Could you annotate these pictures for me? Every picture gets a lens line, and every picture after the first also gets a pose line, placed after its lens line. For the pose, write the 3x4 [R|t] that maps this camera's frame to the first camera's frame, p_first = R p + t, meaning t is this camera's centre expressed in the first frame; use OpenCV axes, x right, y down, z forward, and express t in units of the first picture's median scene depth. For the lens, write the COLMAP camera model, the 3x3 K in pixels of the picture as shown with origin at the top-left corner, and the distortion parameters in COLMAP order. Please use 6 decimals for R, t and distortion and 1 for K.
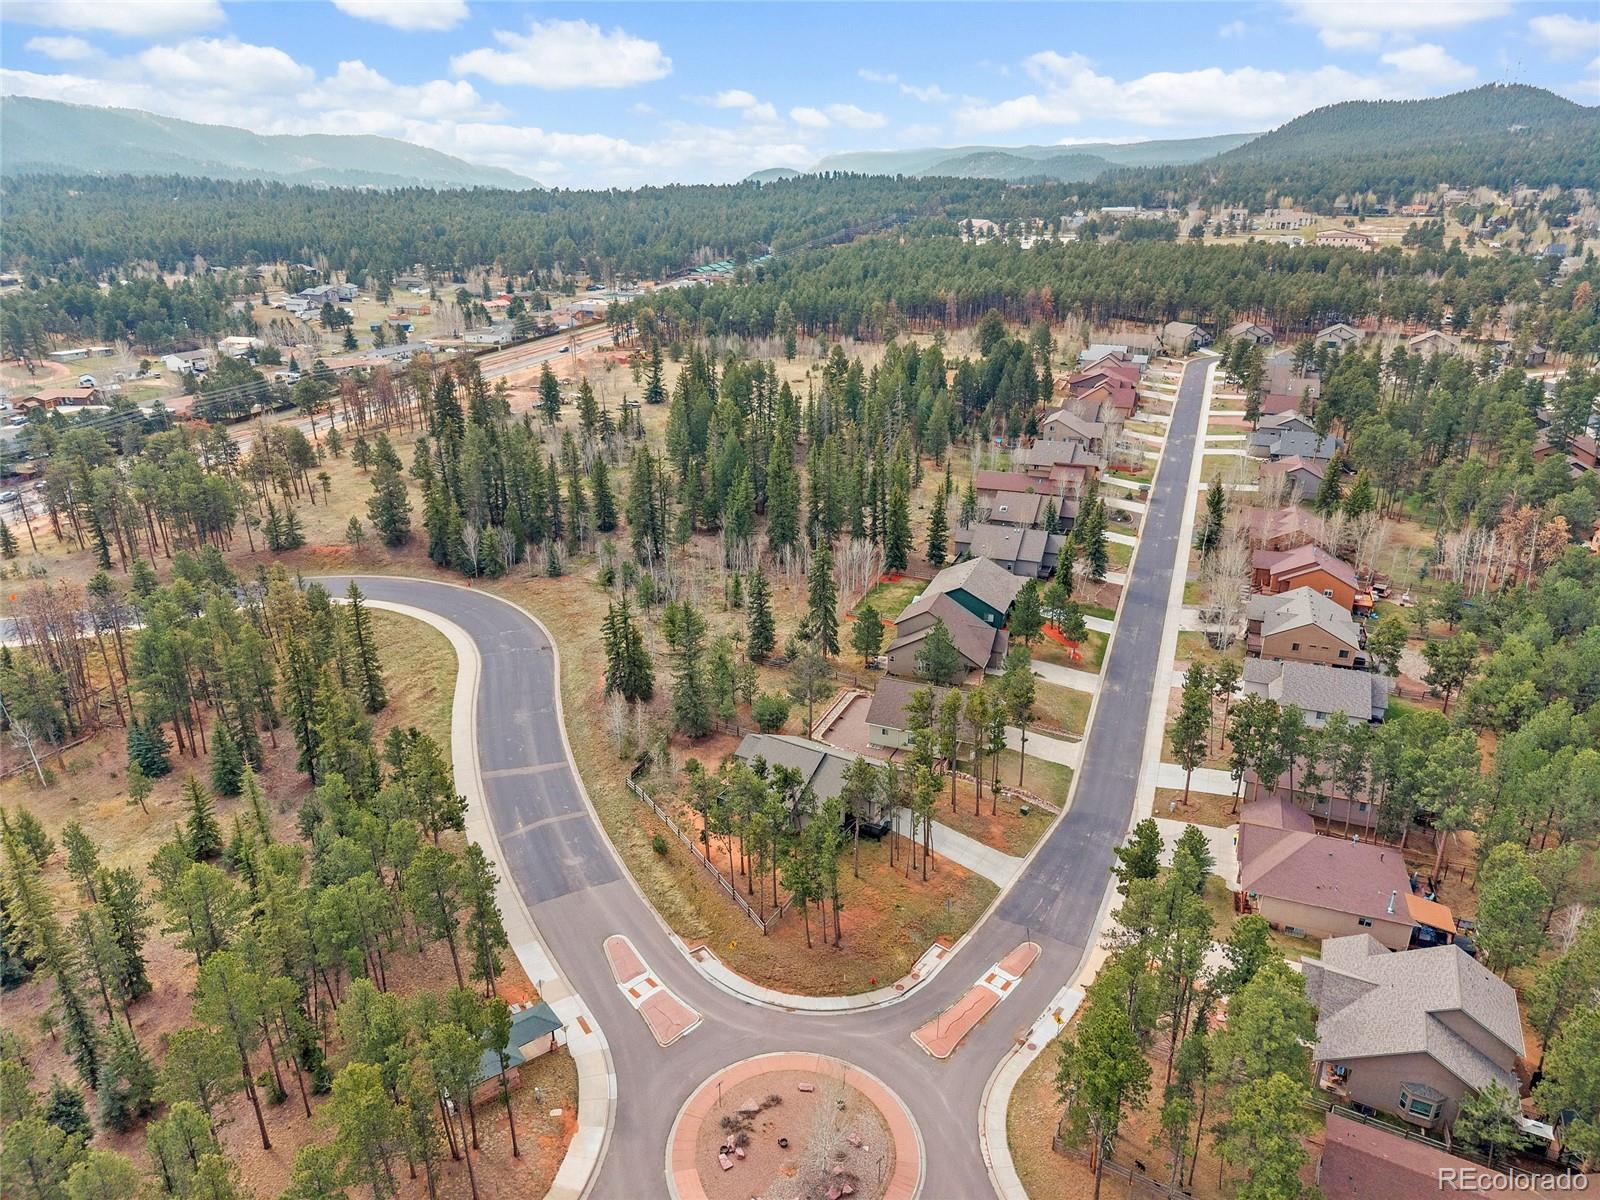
lens RADIAL K [[1101.7, 0, 800.0], [0, 1101.7, 600.0], [0, 0, 1]] dist [0.004946, -0.001475]
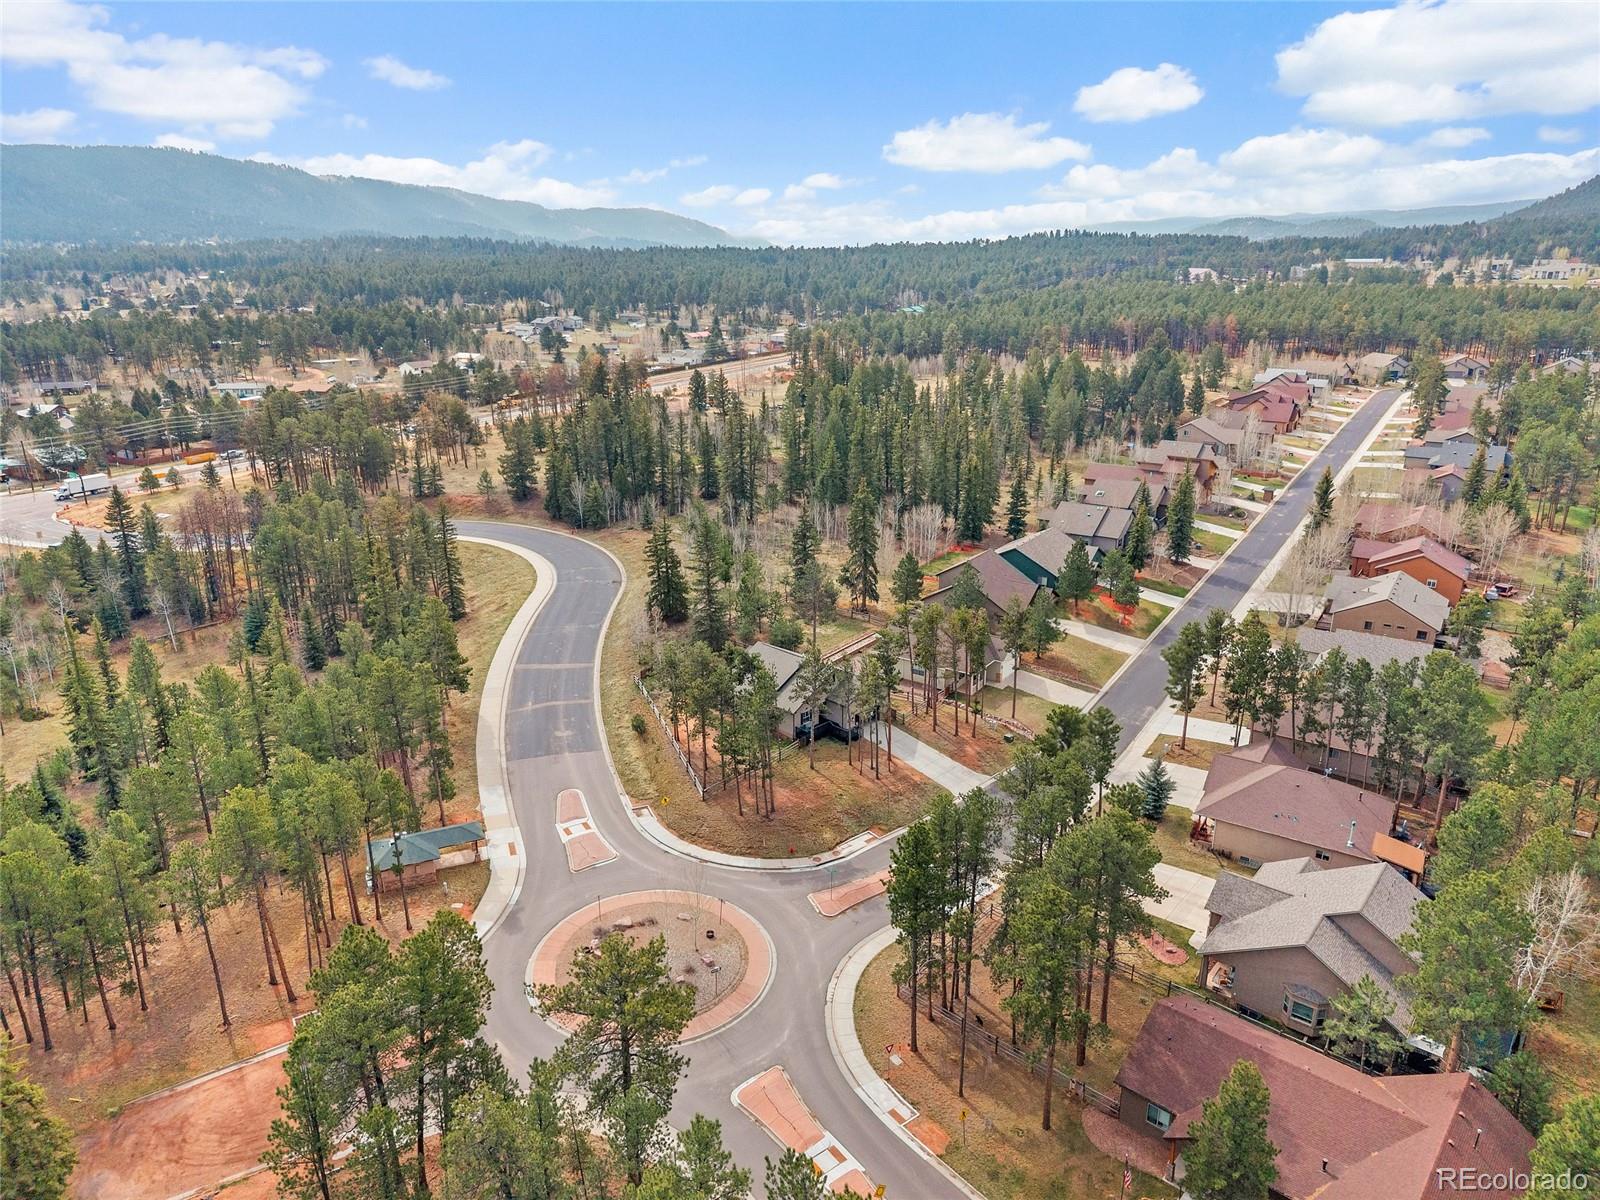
lens RADIAL K [[1093.2, 0, 800.0], [0, 1093.2, 600.0], [0, 0, 1]] dist [0.033310, -0.037813]
pose [[0.975430, 0.063384, -0.210996, 0.146571], [-0.076088, 0.995711, -0.052640, 0.088764], [0.206755, 0.067401, 0.976068, -0.006070]]
